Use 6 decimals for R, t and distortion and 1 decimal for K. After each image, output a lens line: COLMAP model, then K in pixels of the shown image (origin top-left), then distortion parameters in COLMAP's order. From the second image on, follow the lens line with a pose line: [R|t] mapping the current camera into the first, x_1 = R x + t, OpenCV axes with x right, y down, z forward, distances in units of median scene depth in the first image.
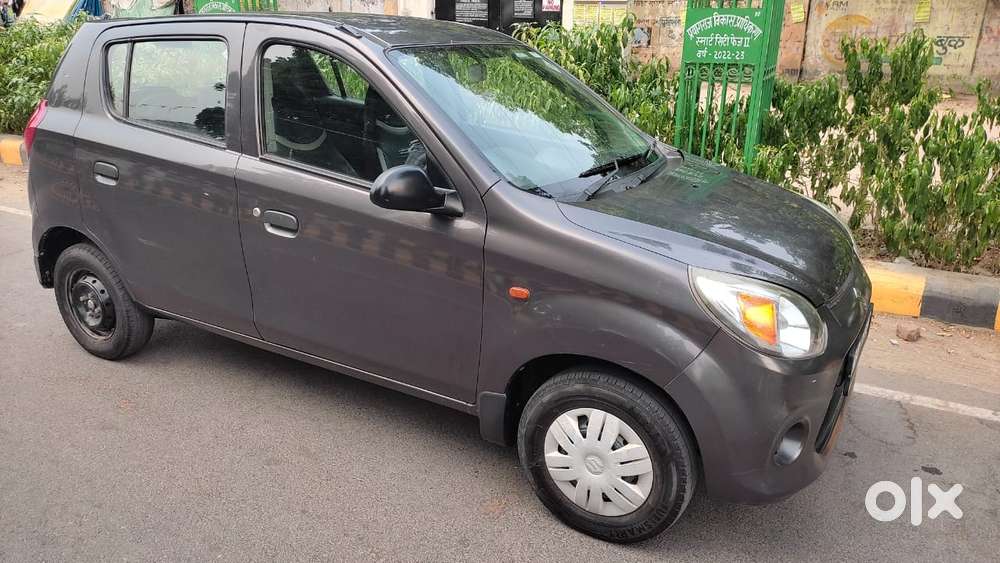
lens RADIAL K [[757.4, 0, 500.9], [0, 757.4, 284.9], [0, 0, 1]] dist [0.032943, -0.014728]
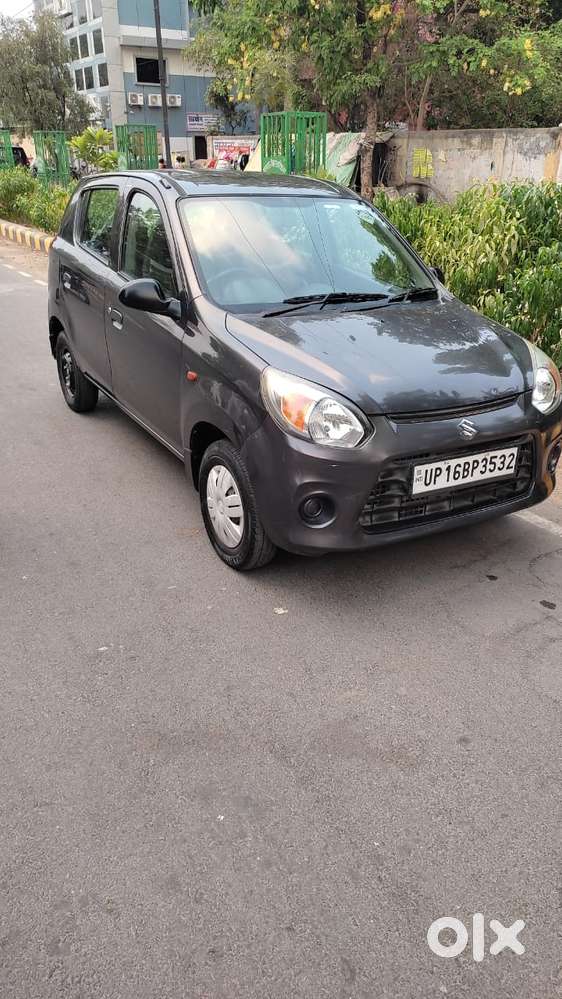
lens RADIAL K [[756.6, 0, 286.9], [0, 756.6, 499.3], [0, 0, 1]] dist [0.032943, -0.014728]
pose [[0.860910, 0.202188, -0.466855, 0.796153], [-0.169255, 0.979193, 0.111956, 0.042028], [0.479778, -0.017367, 0.877218, -0.152147]]
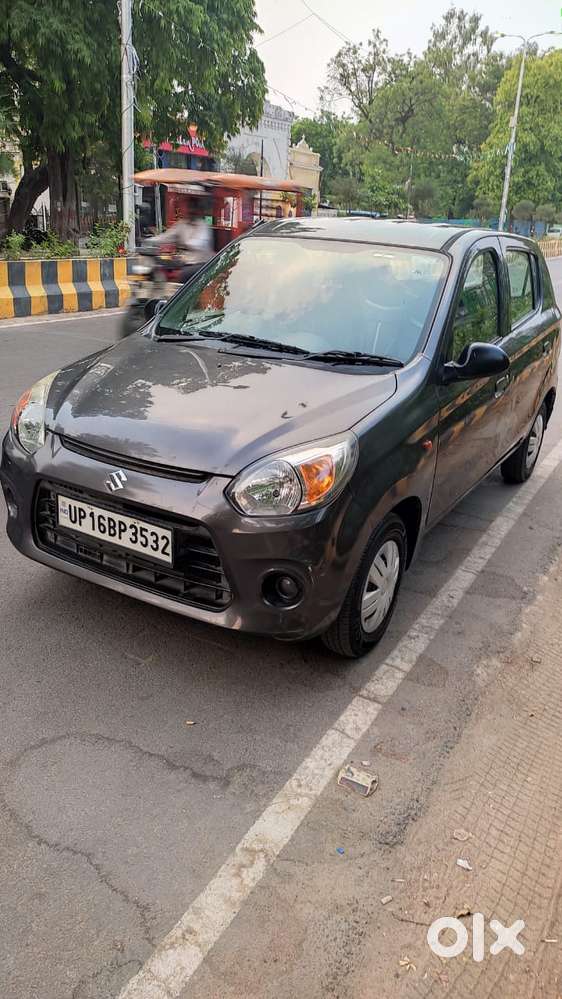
lens RADIAL K [[756.6, 0, 282.0], [0, 756.6, 491.0], [0, 0, 1]] dist [0.032943, -0.014728]
pose [[-0.019234, 0.320993, -0.946886, 1.428105], [-0.375932, 0.875243, 0.304343, -0.359593], [0.926447, 0.361819, 0.103837, 1.101895]]
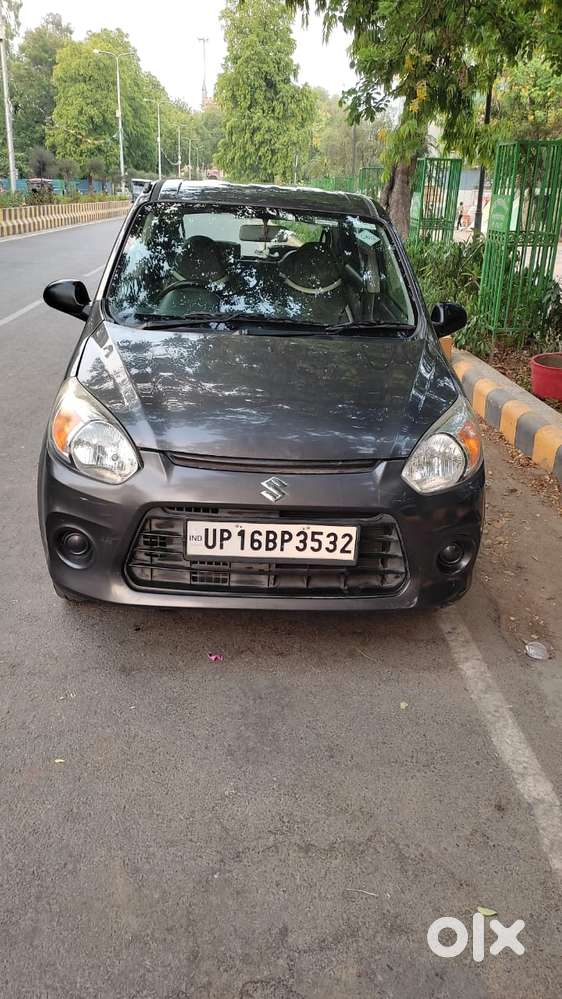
lens RADIAL K [[756.6, 0, 284.0], [0, 756.6, 493.4], [0, 0, 1]] dist [0.032943, -0.014728]
pose [[0.547732, 0.315002, -0.775089, 1.182913], [-0.313365, 0.936220, 0.159041, -0.123594], [0.775752, 0.155774, 0.611509, 0.452216]]
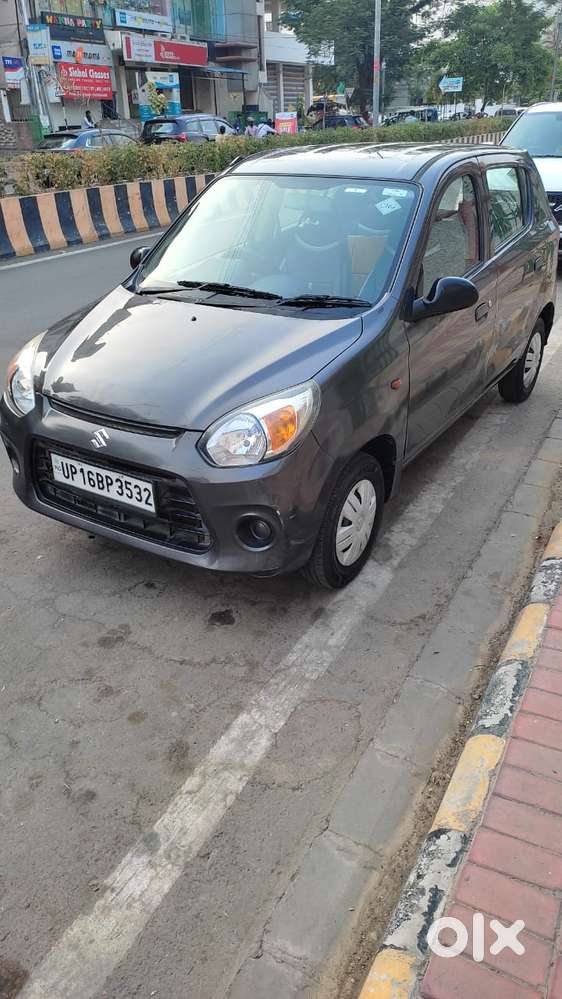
lens RADIAL K [[756.6, 0, 277.5], [0, 756.6, 497.9], [0, 0, 1]] dist [0.032943, -0.014728]
pose [[-0.051971, 0.435819, -0.898533, 1.474738], [-0.306215, 0.849452, 0.429725, -0.455860], [0.950543, 0.297477, 0.089308, 1.168211]]
